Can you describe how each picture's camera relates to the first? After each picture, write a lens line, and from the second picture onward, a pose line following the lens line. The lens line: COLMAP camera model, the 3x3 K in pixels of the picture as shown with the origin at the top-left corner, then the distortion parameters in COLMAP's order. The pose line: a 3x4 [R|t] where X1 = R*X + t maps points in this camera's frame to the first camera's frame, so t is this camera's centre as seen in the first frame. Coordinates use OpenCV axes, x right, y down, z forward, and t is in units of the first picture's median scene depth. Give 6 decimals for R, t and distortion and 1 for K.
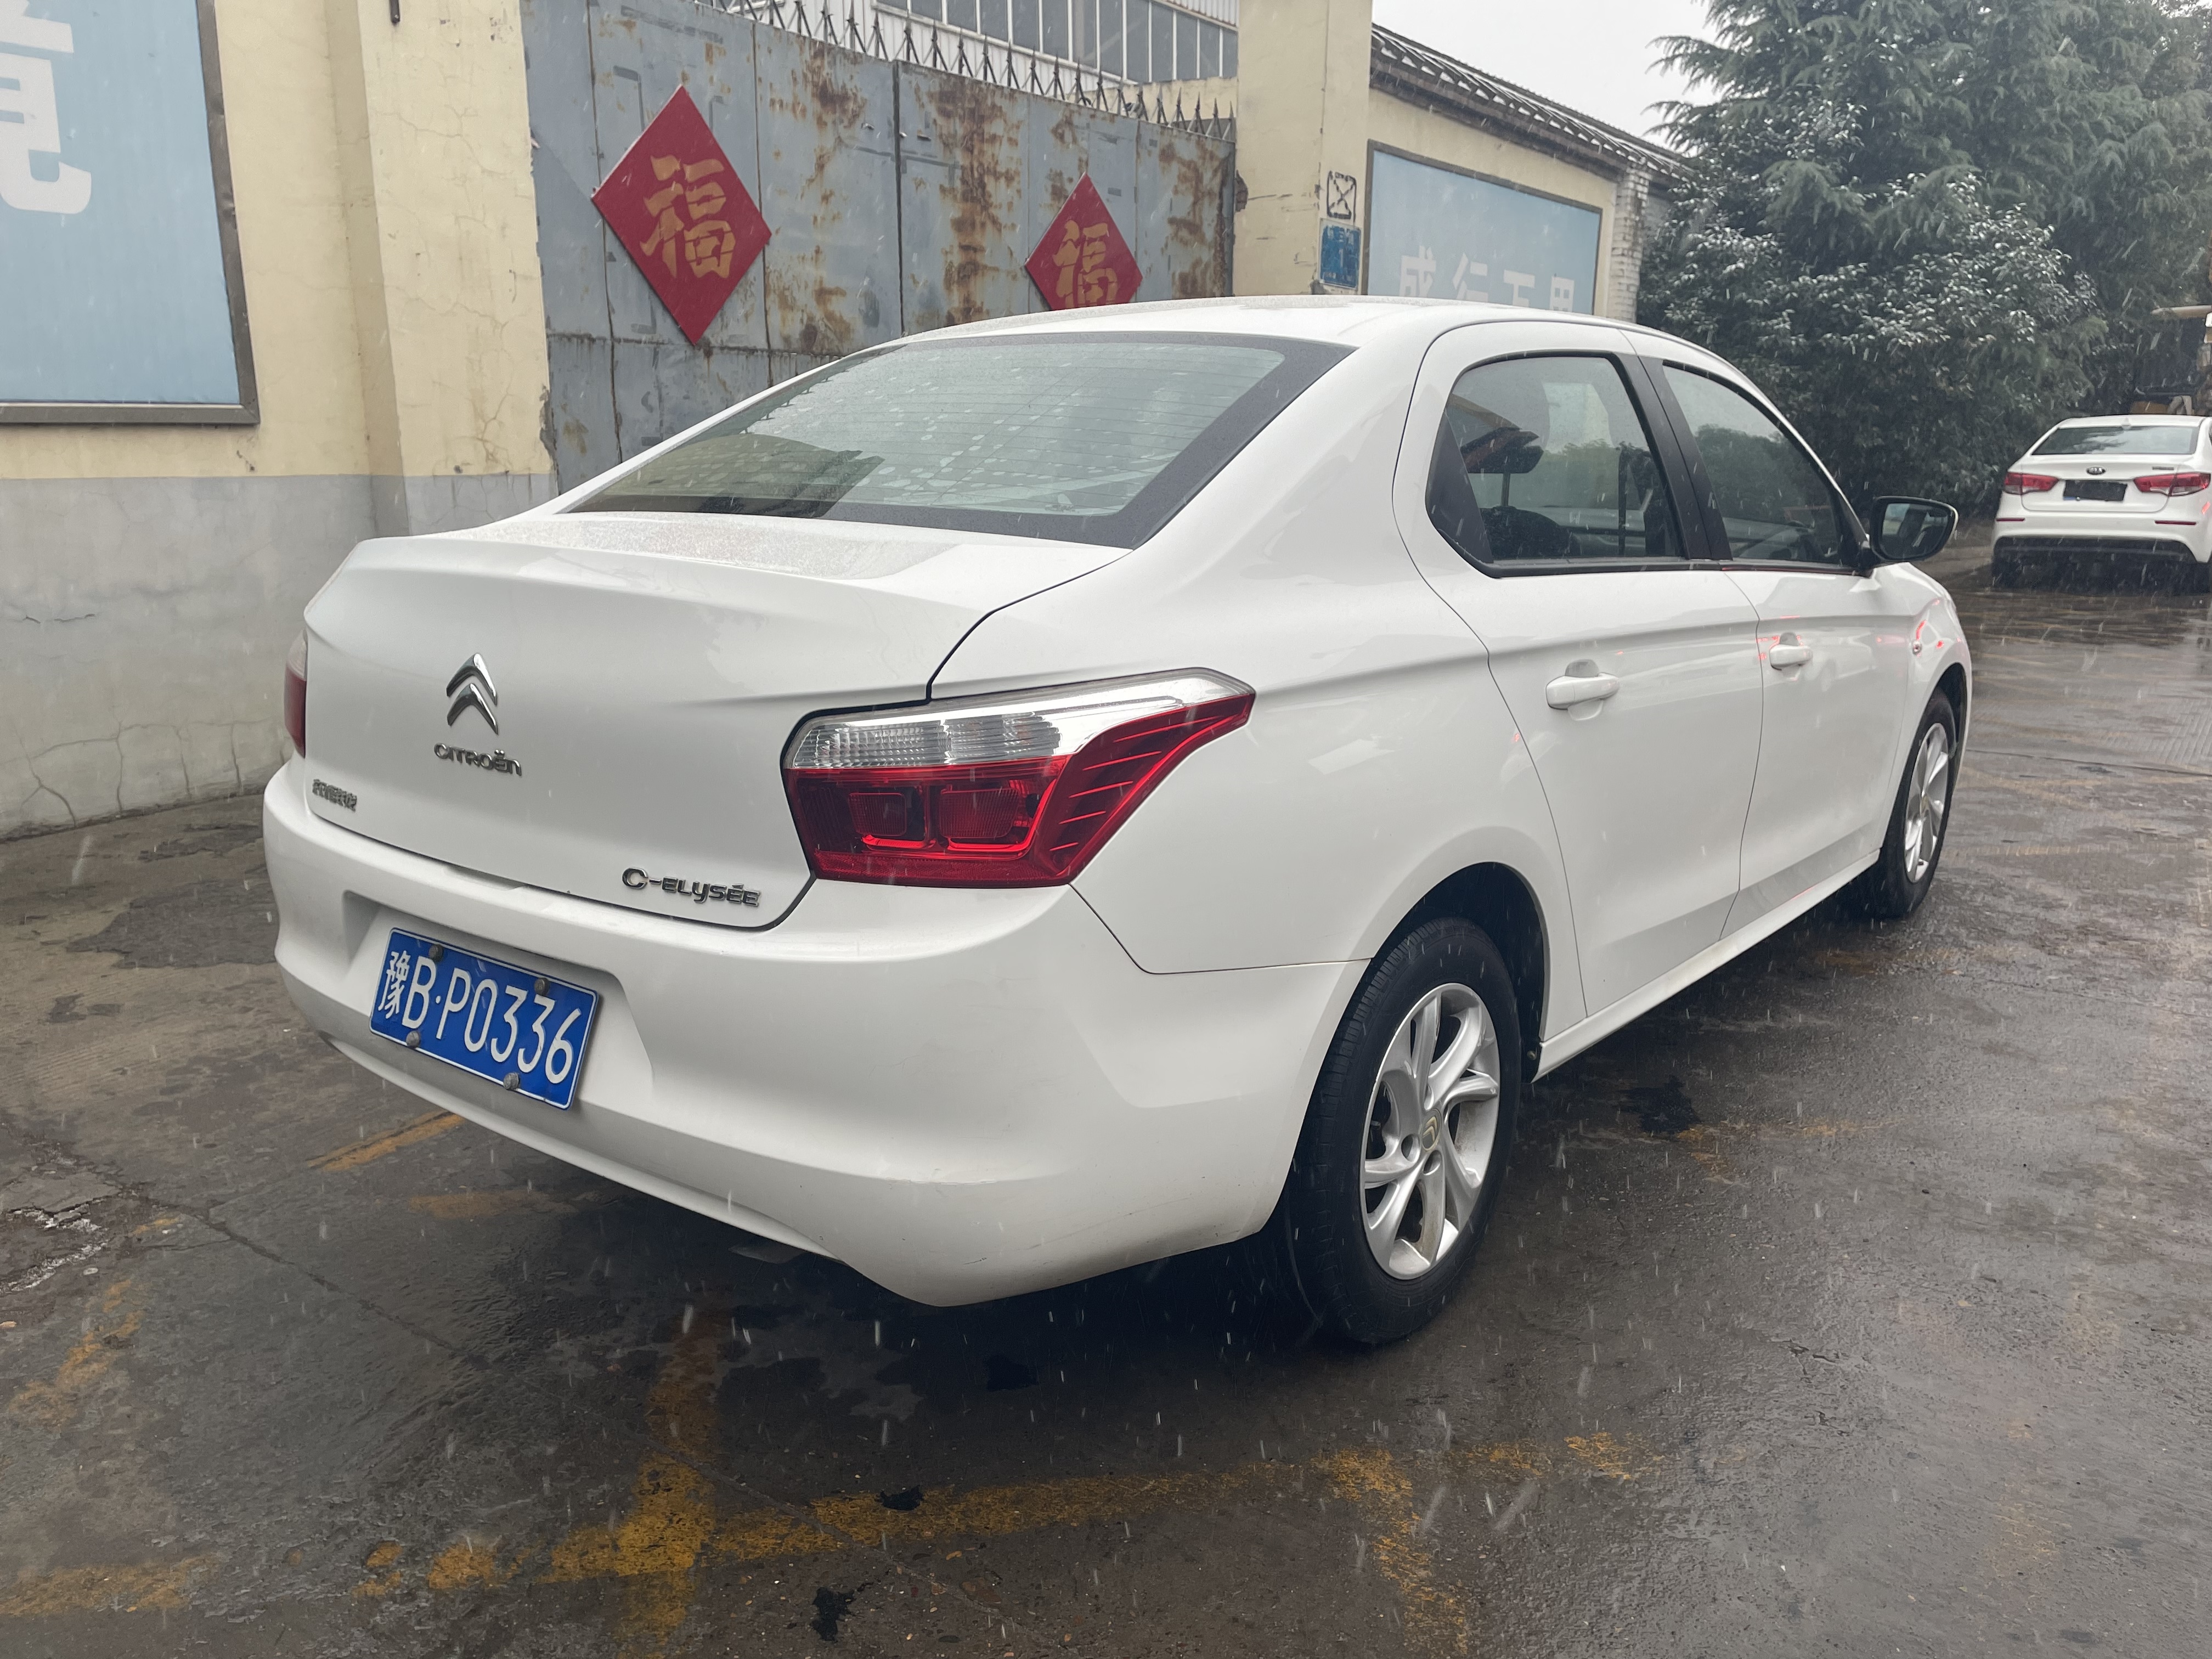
lens RADIAL K [[1655.0, 0, 1109.7], [0, 1655.0, 822.9], [0, 0, 1]] dist [0.103665, -0.128430]
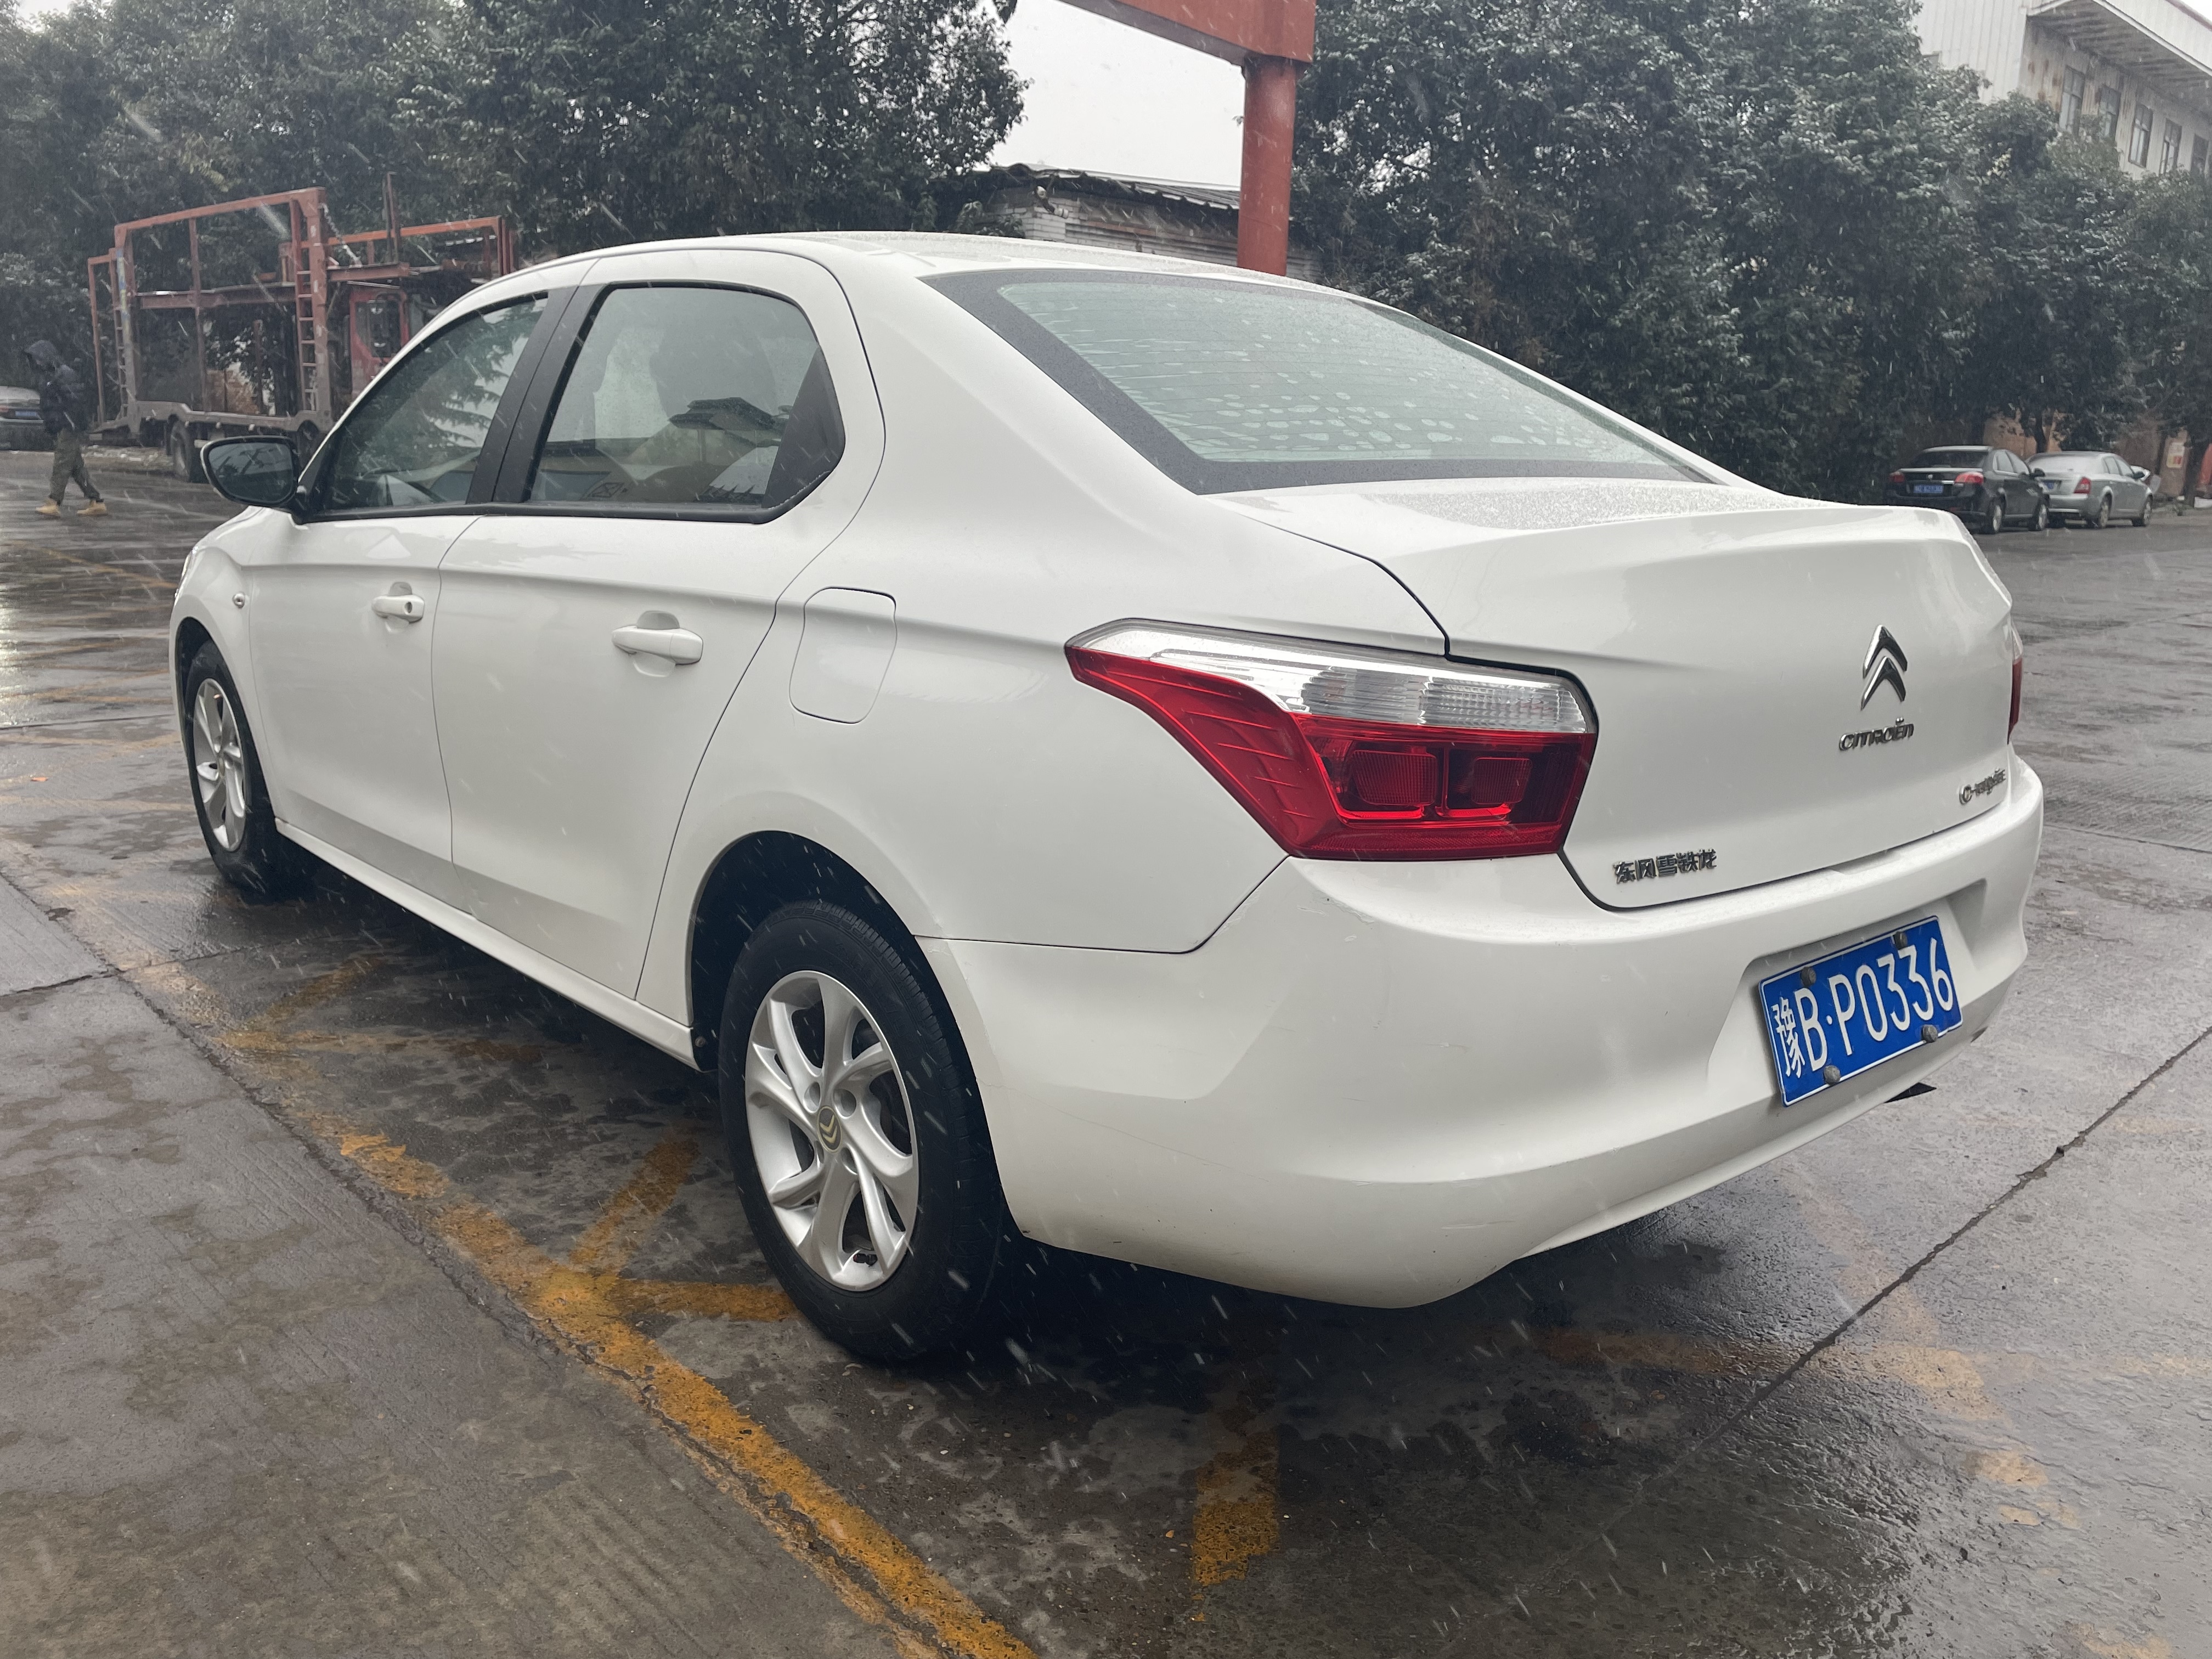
lens RADIAL K [[1660.1, 0, 1110.7], [0, 1660.1, 802.6], [0, 0, 1]] dist [0.102798, -0.134426]
pose [[0.182084, -0.208418, 0.960941, -0.321602], [0.189891, 0.966334, 0.173606, -0.058168], [-0.964773, 0.150863, 0.215530, 0.283535]]
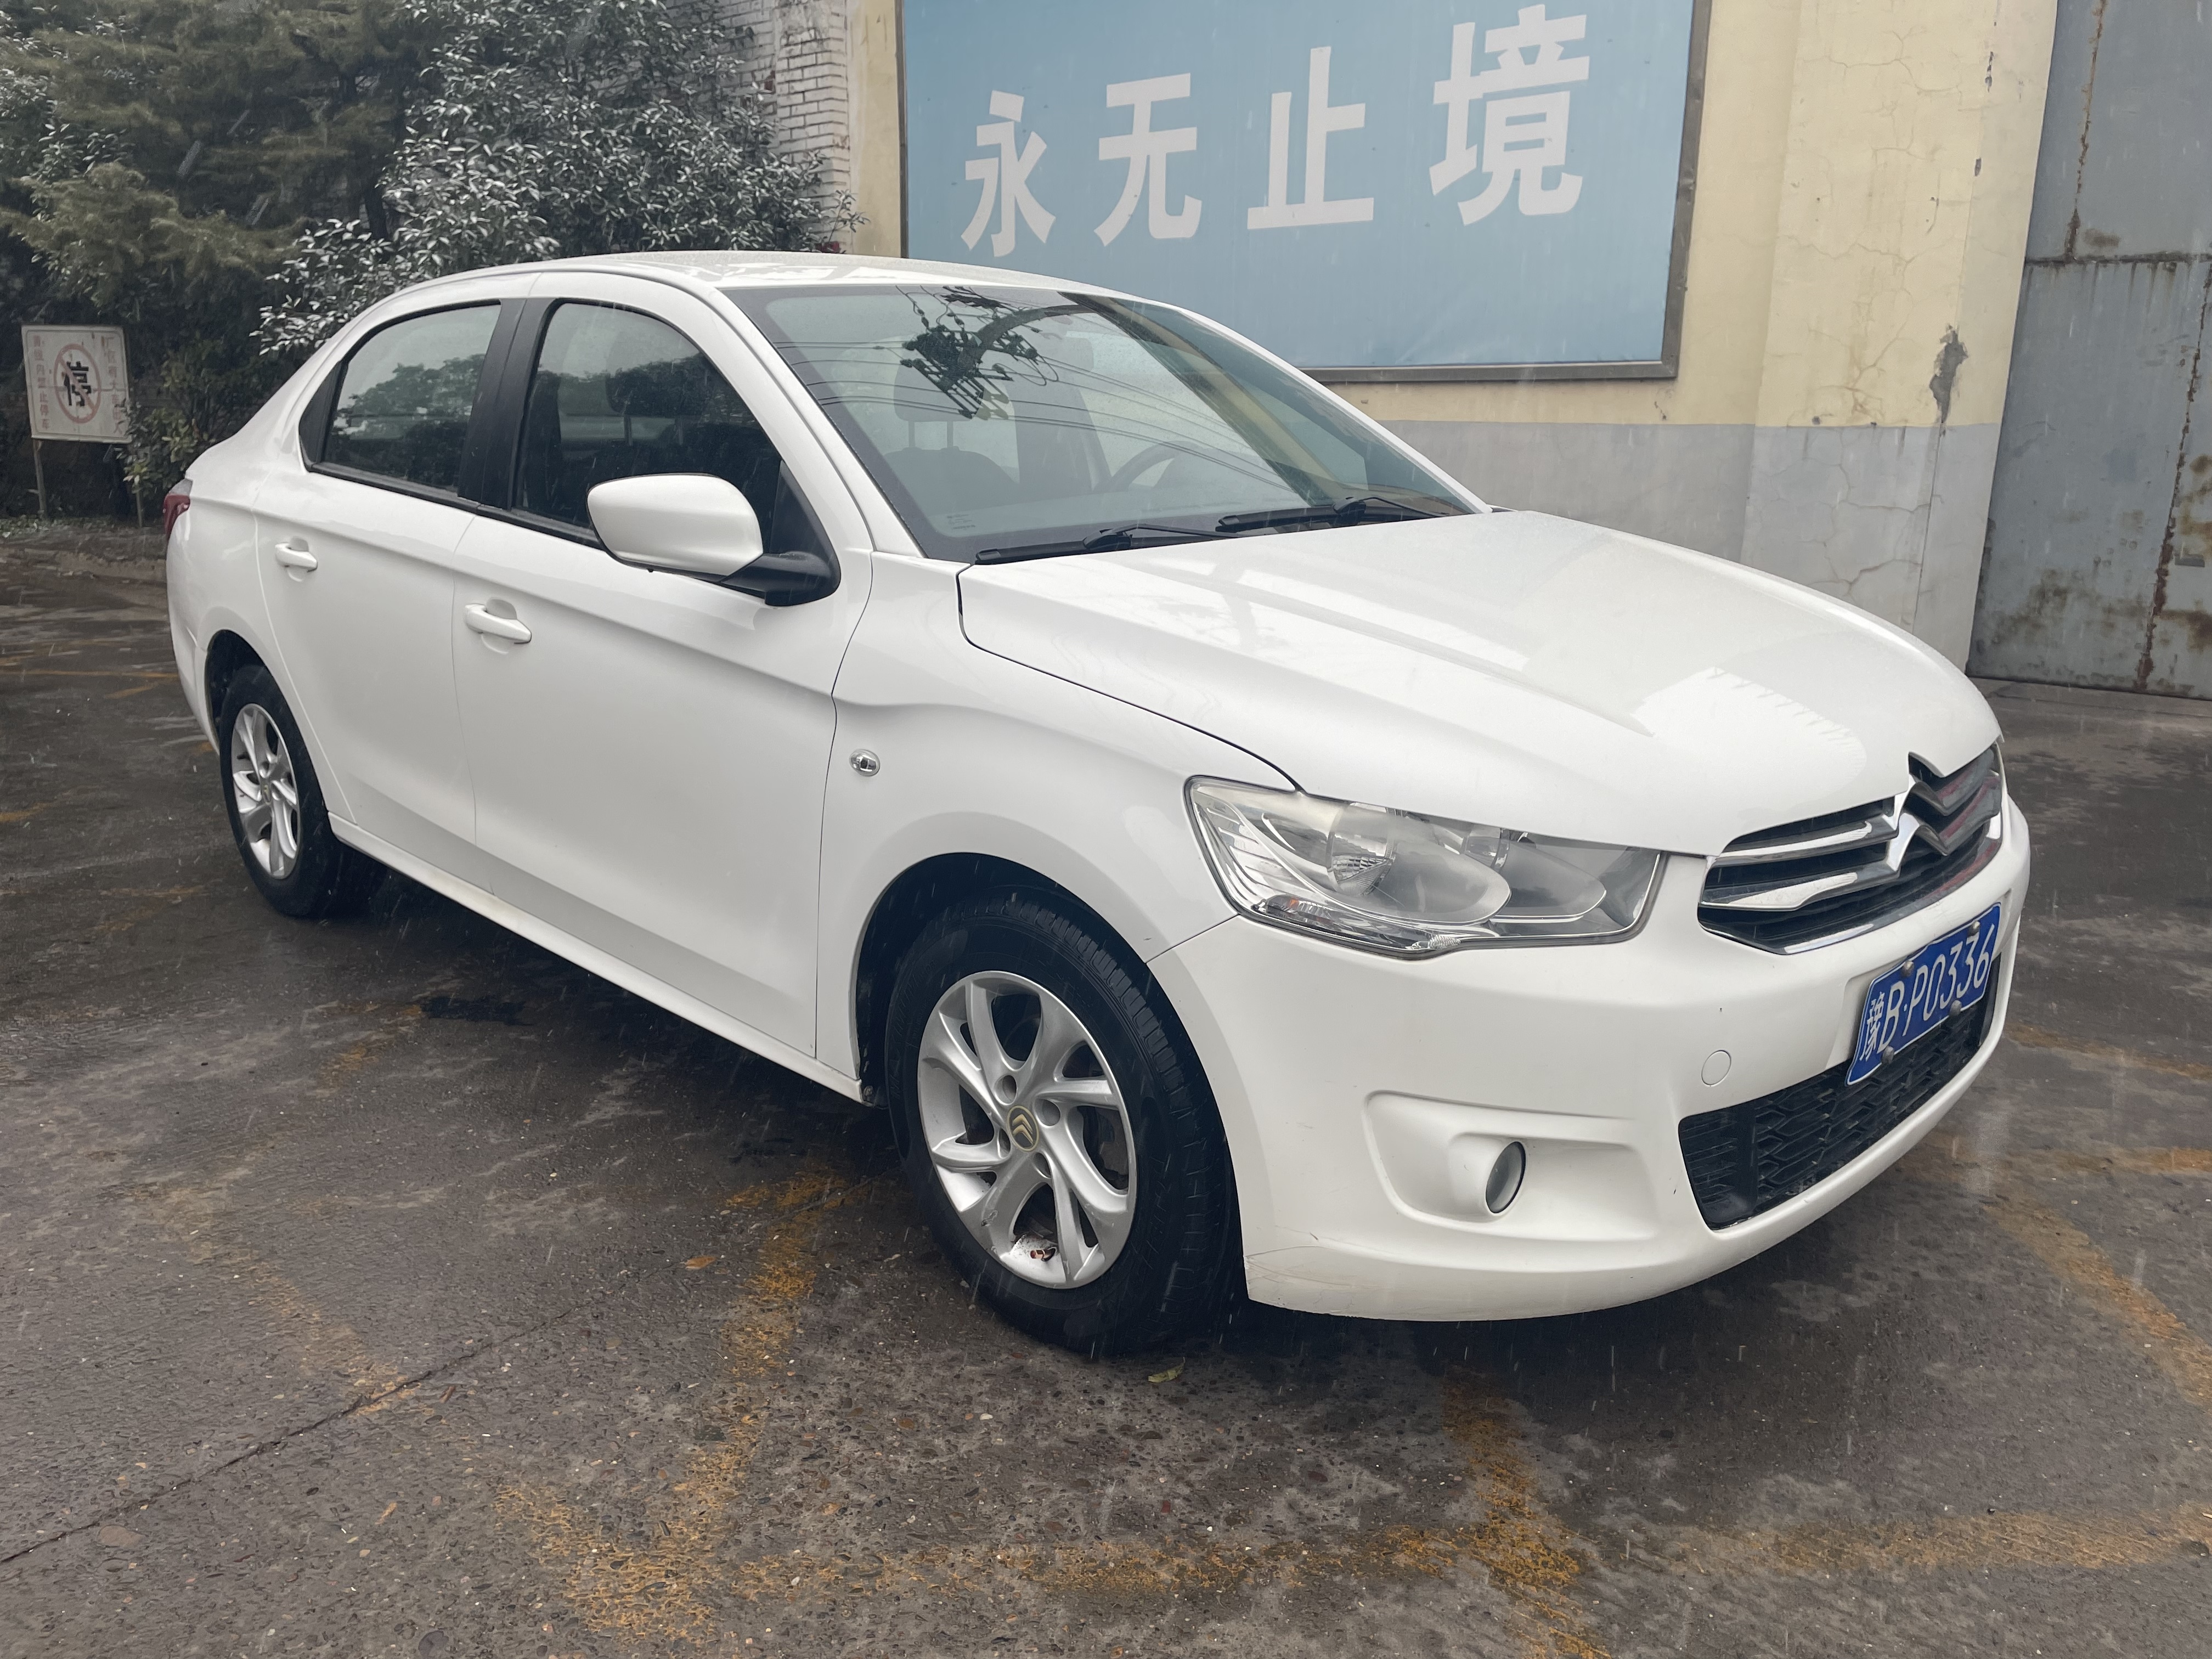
lens RADIAL K [[1655.0, 0, 1109.7], [0, 1655.0, 822.9], [0, 0, 1]] dist [0.103665, -0.128430]
pose [[-0.123903, 0.247559, -0.960918, 0.474291], [-0.224353, 0.936315, 0.270149, -0.119744], [0.966599, 0.249057, -0.060471, 0.528607]]
